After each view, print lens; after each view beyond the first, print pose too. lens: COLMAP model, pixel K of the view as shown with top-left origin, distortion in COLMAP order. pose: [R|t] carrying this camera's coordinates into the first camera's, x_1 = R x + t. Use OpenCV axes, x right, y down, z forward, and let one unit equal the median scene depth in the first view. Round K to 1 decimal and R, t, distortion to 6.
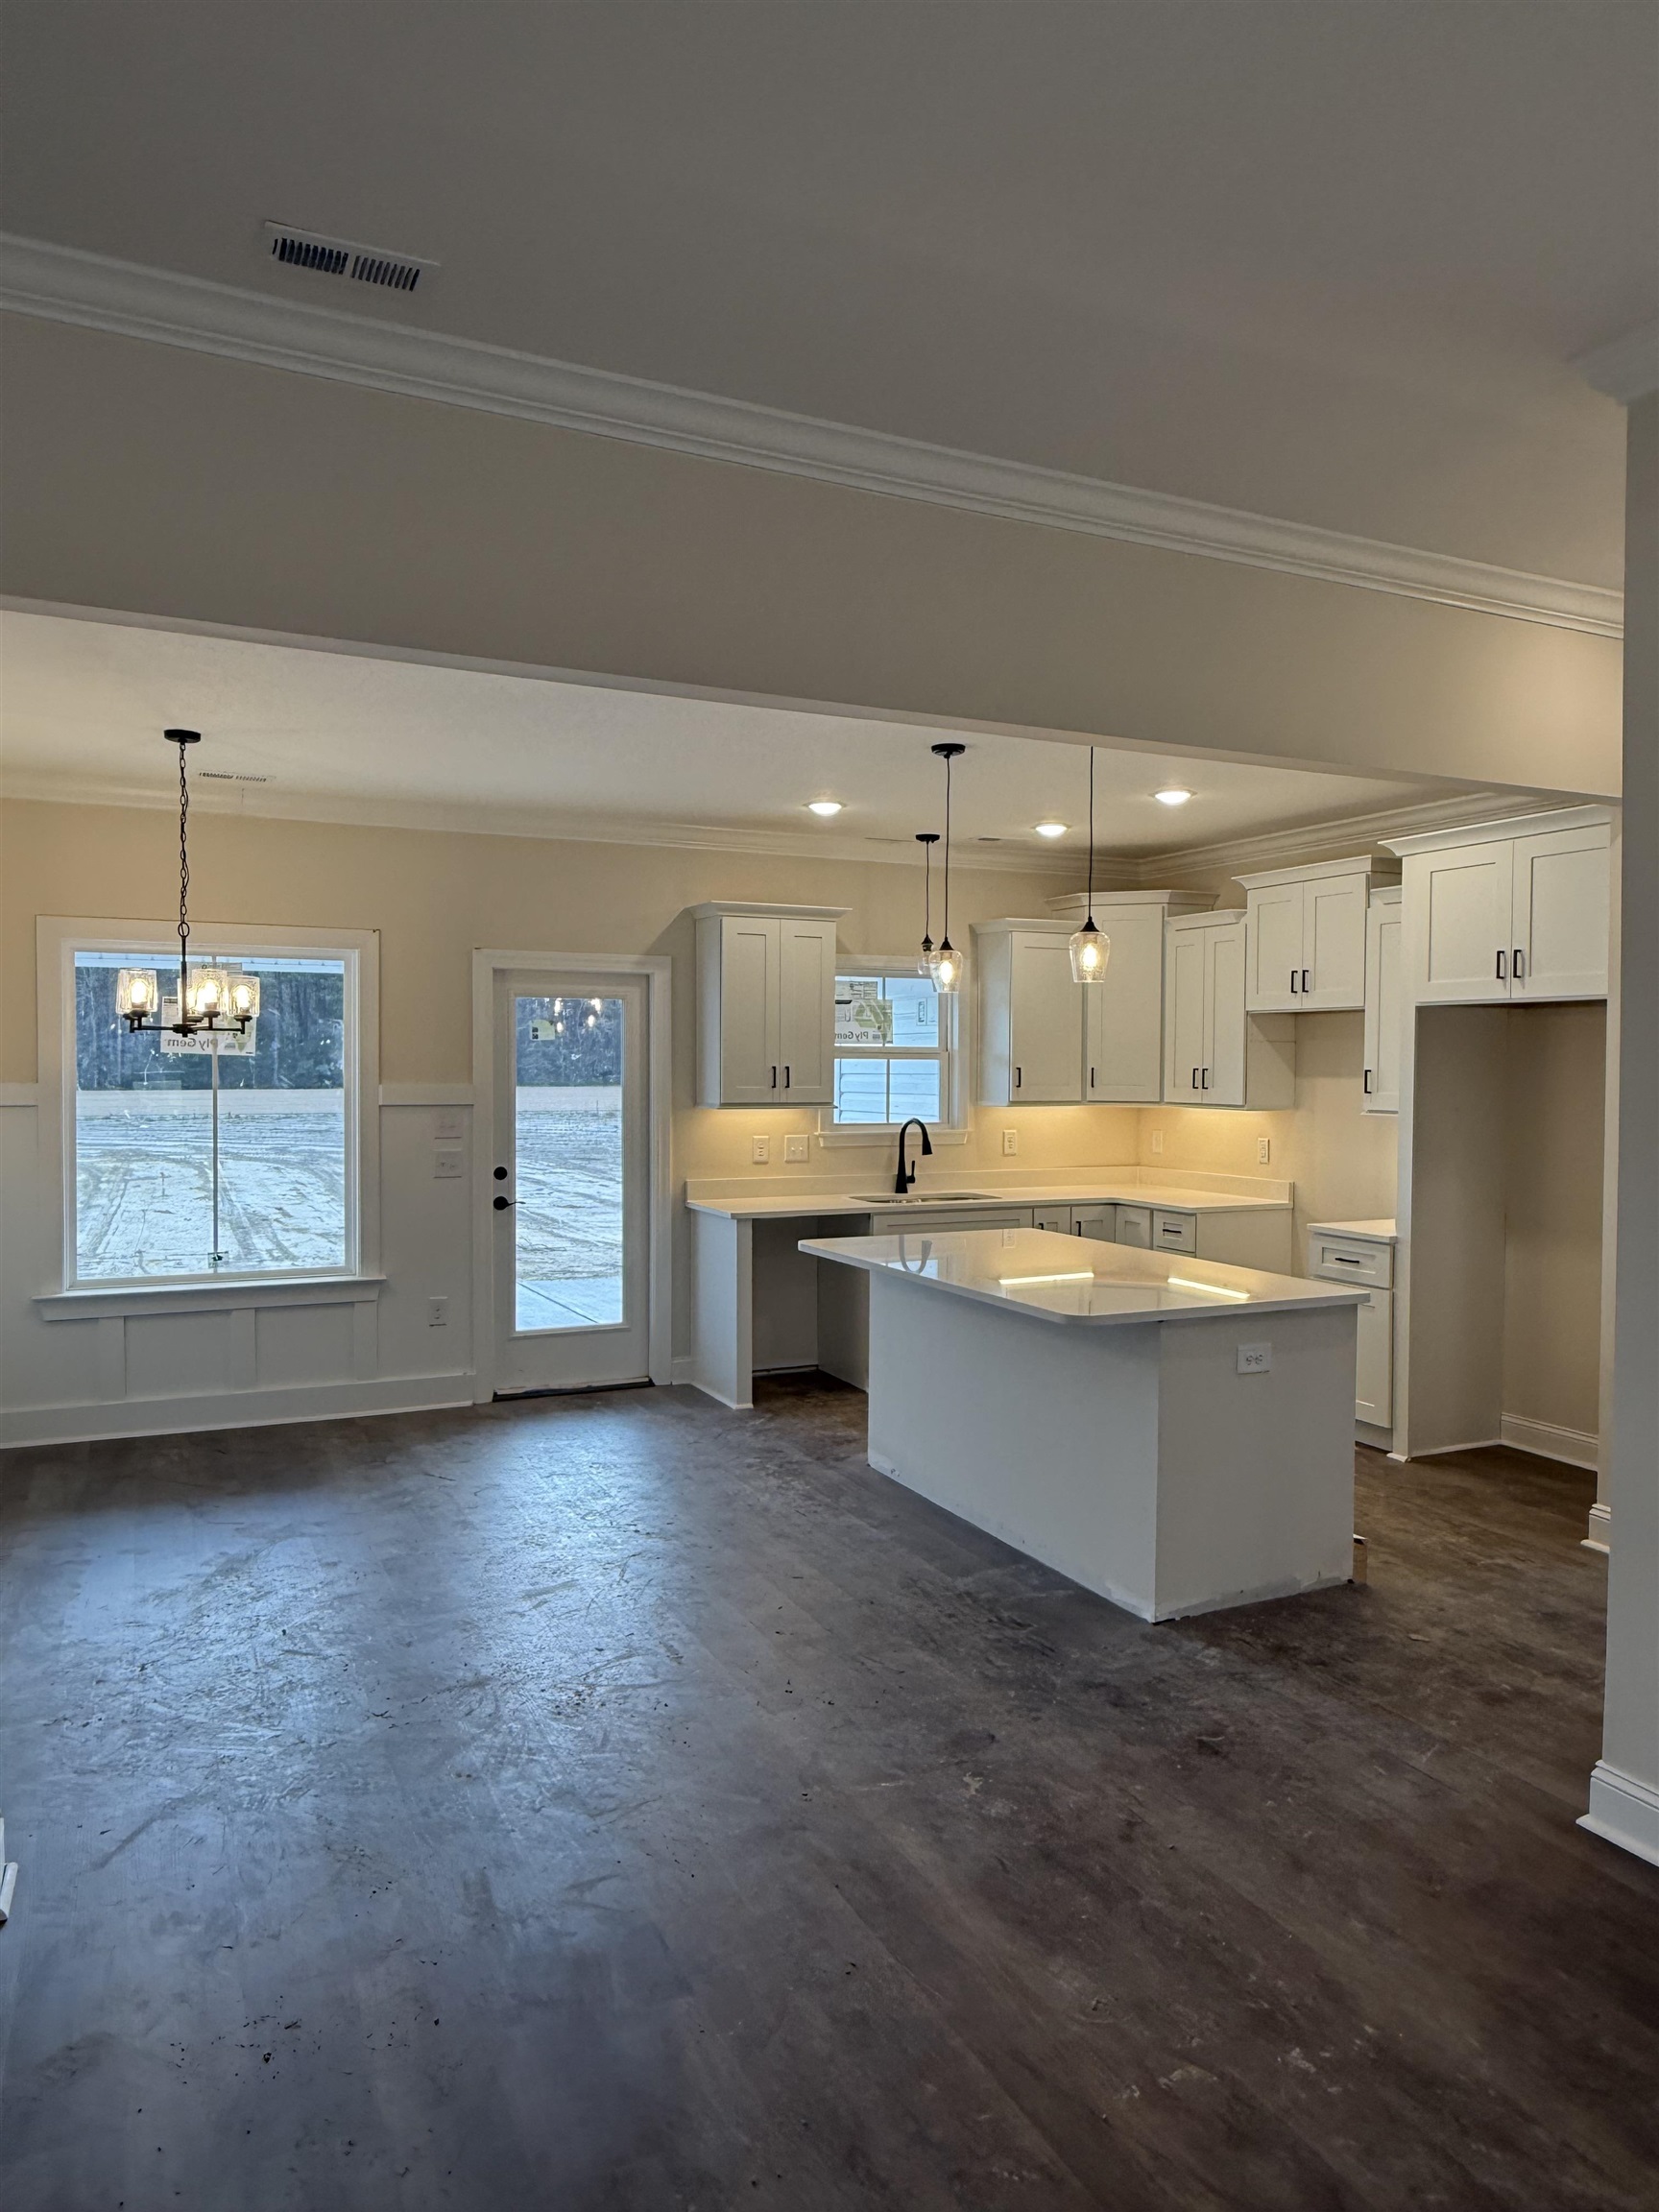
lens RADIAL K [[1427.9, 0, 819.5], [0, 1427.9, 1103.3], [0, 0, 1]] dist [0.010111, -0.000378]
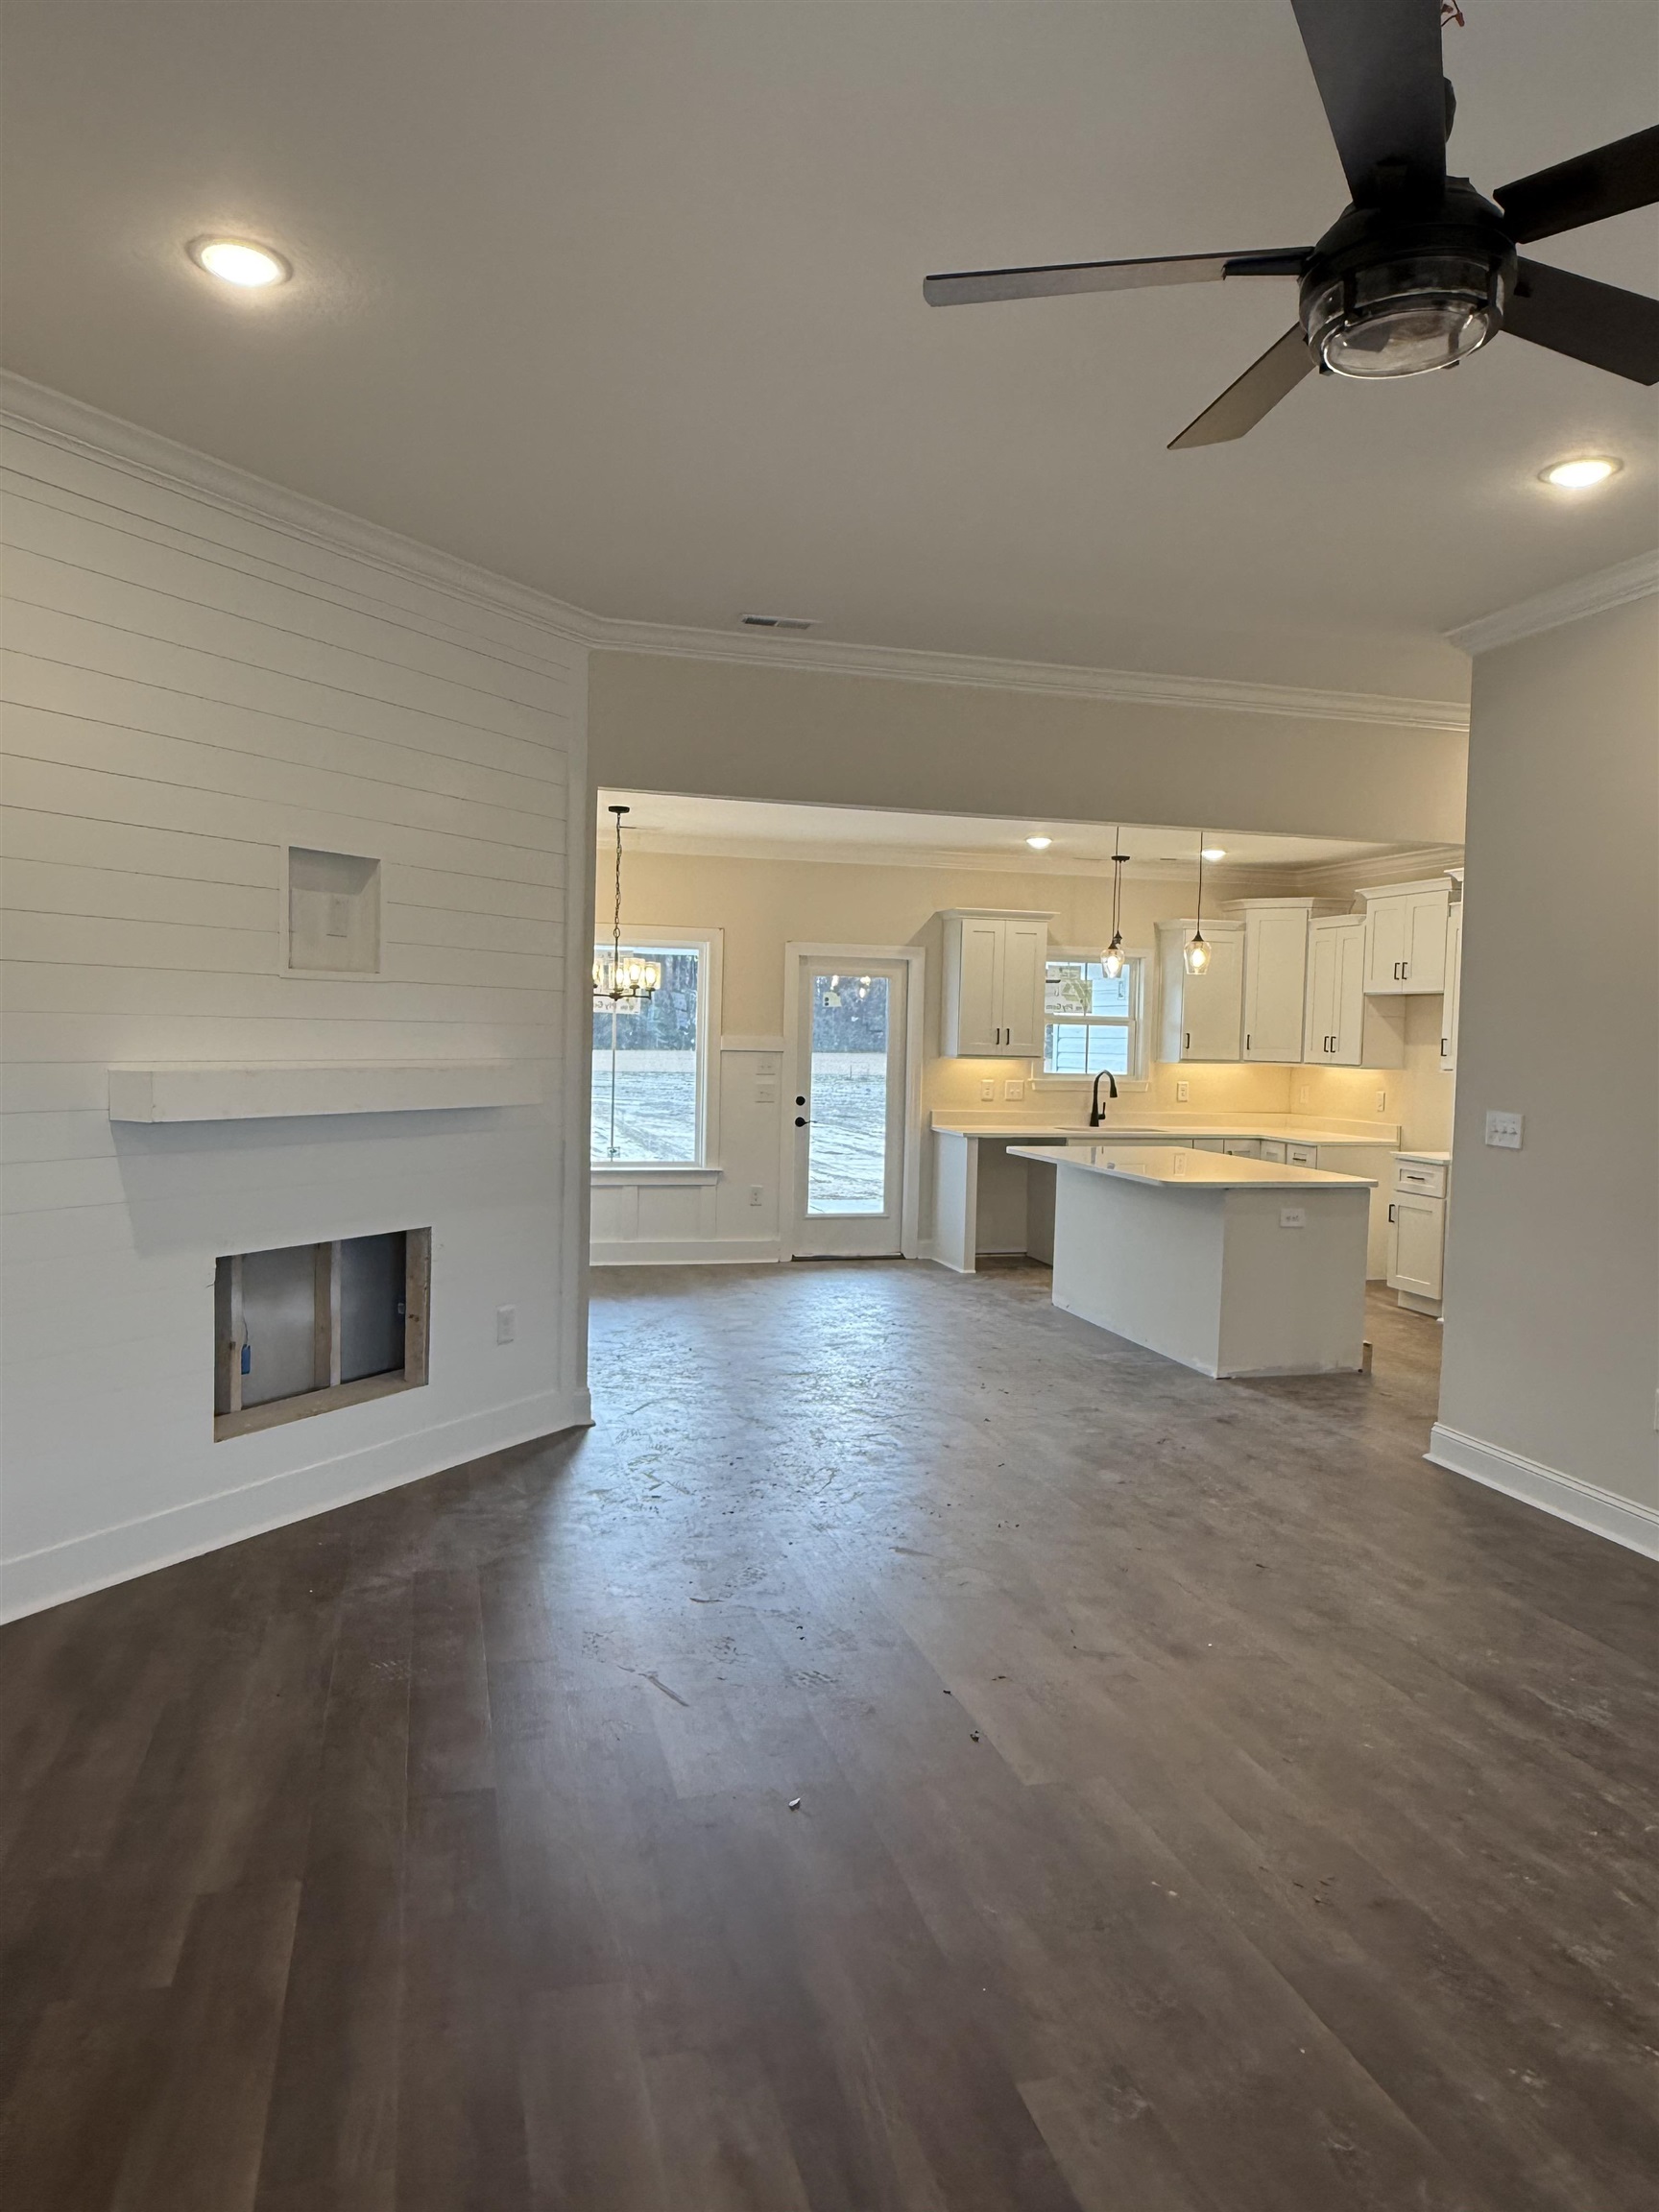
lens RADIAL K [[1427.9, 0, 822.2], [0, 1427.9, 1108.8], [0, 0, 1]] dist [0.010111, -0.000378]
pose [[0.984966, 0.027726, -0.170509, 0.038665], [-0.023394, 0.999352, 0.027364, 0.017871], [0.171158, -0.022964, 0.984976, -0.386996]]
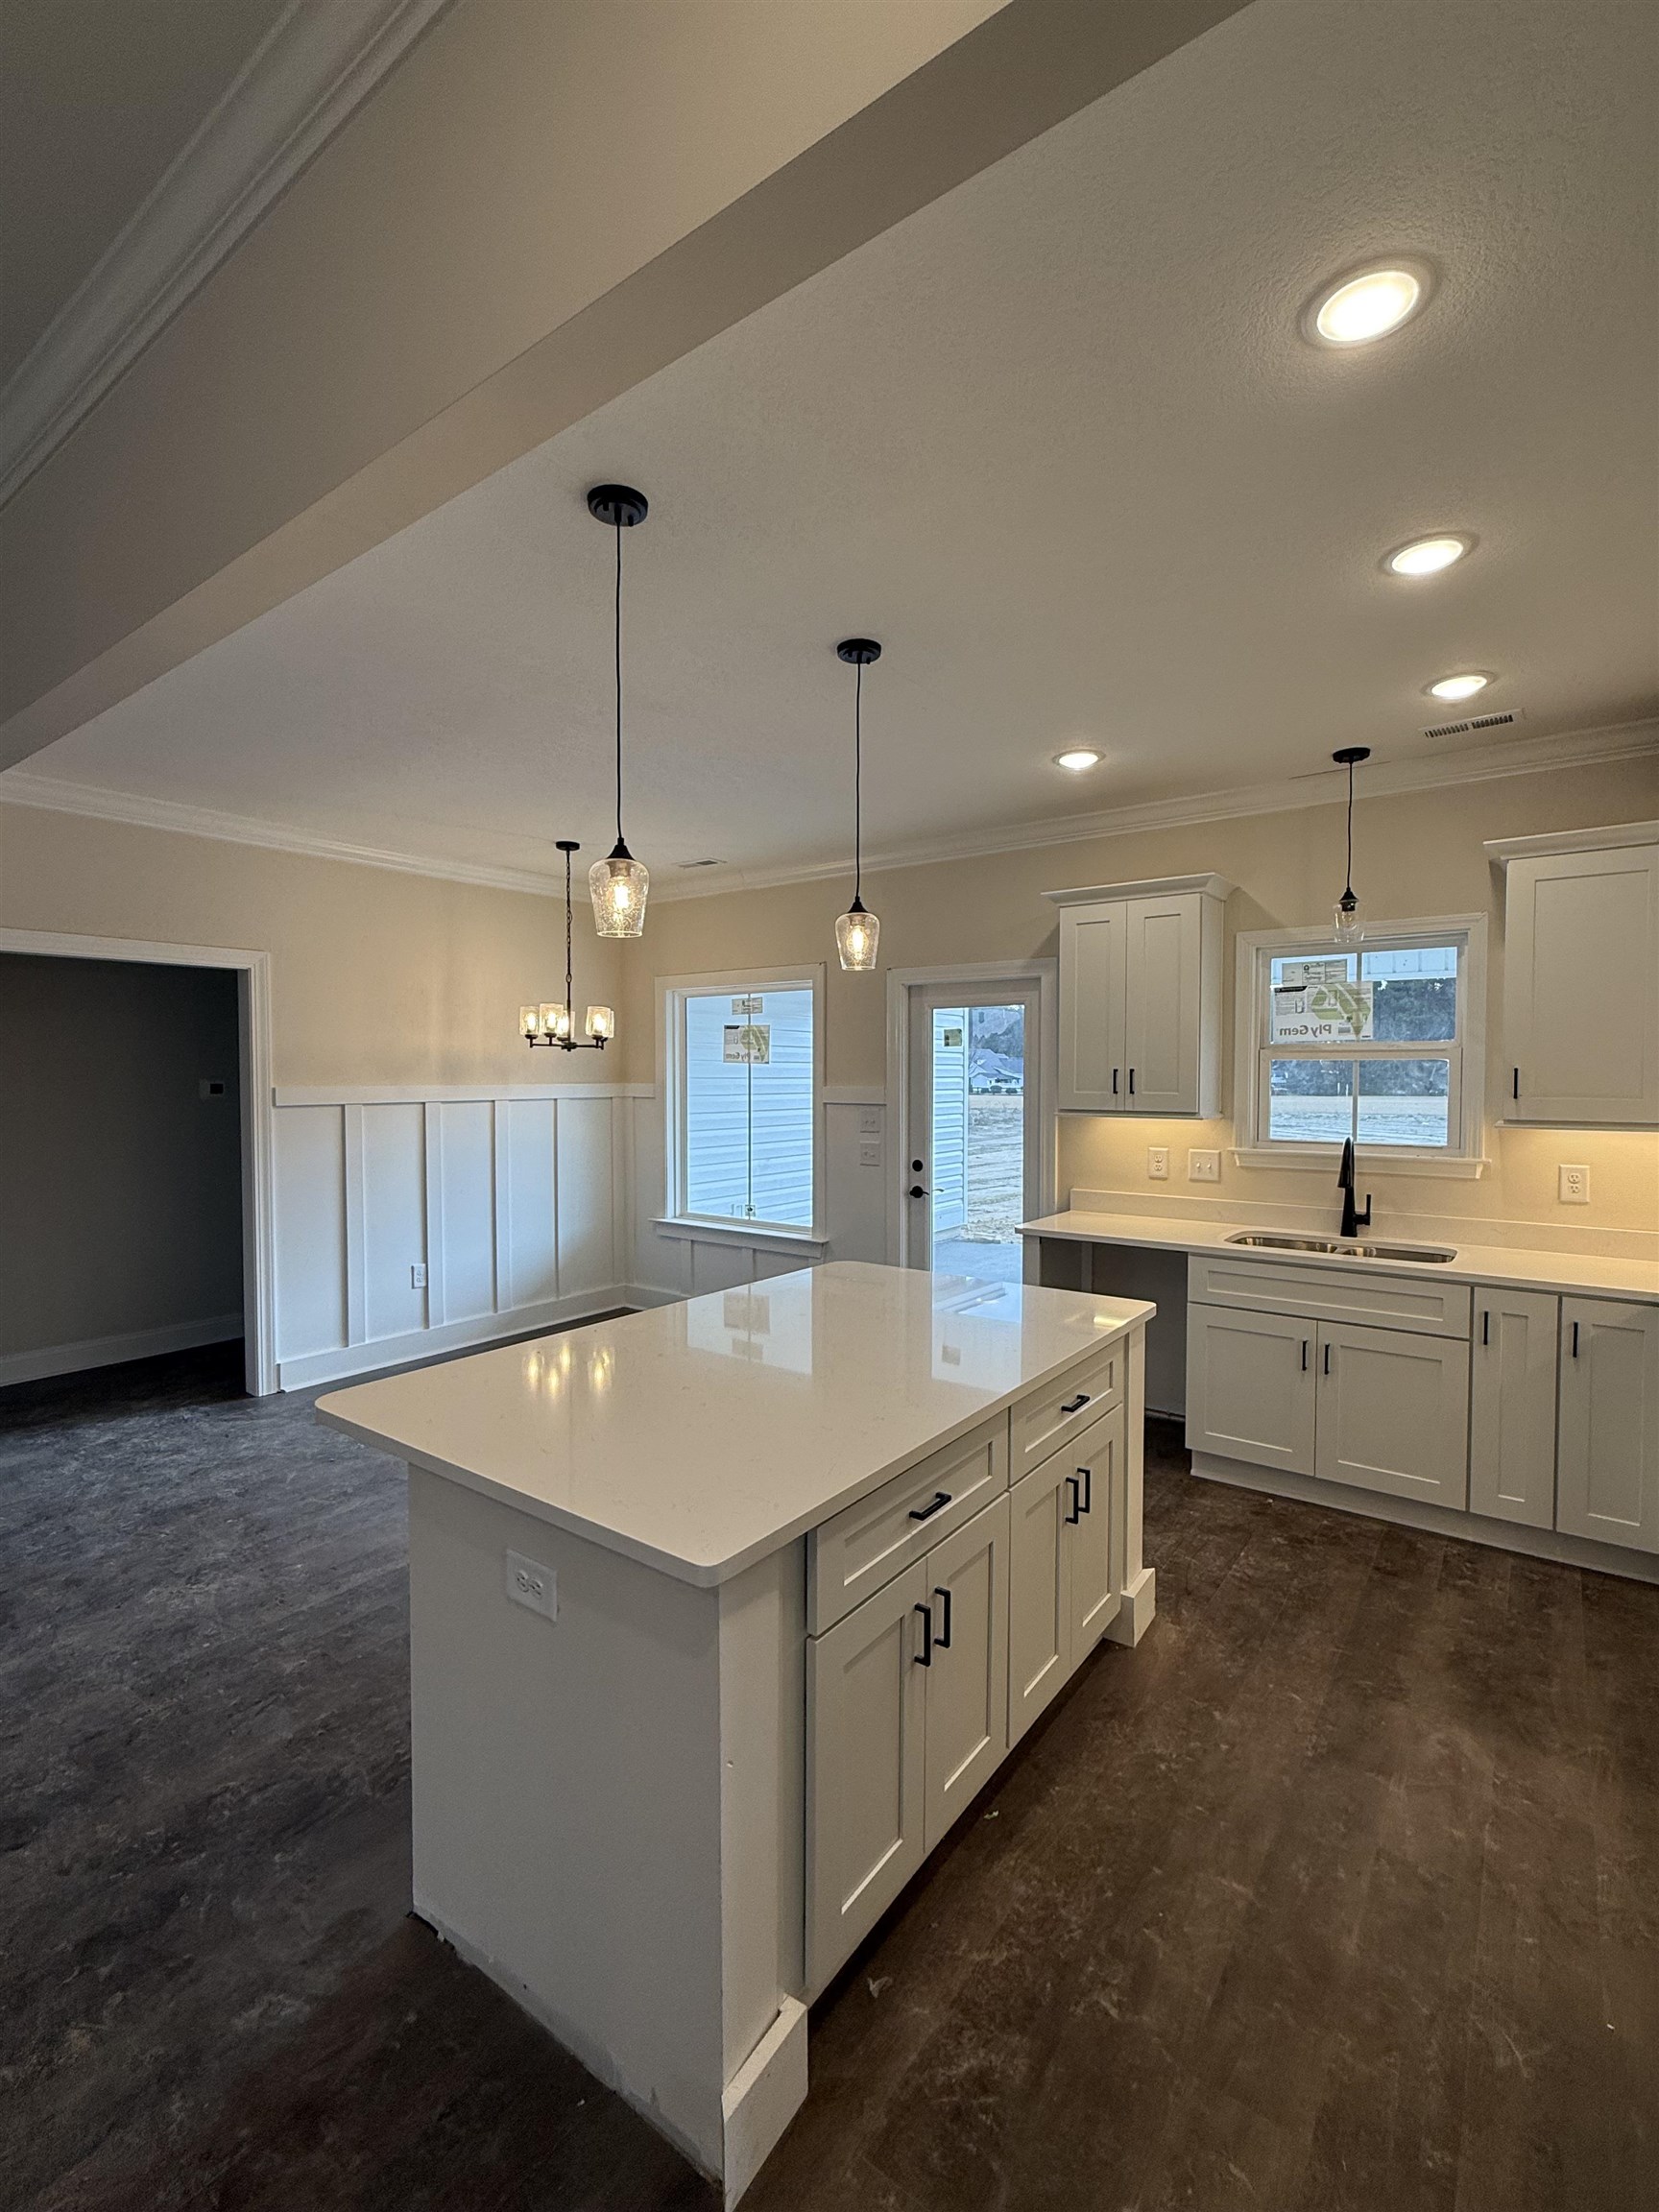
lens RADIAL K [[972.2, 0, 826.1], [0, 972.2, 1102.0], [0, 0, 1]] dist [-0.003816, -0.001217]
pose [[0.470097, 0.019303, -0.882404, 0.425559], [-0.021694, 0.999711, 0.010312, -0.008087], [0.882348, 0.014295, 0.470380, 0.577789]]
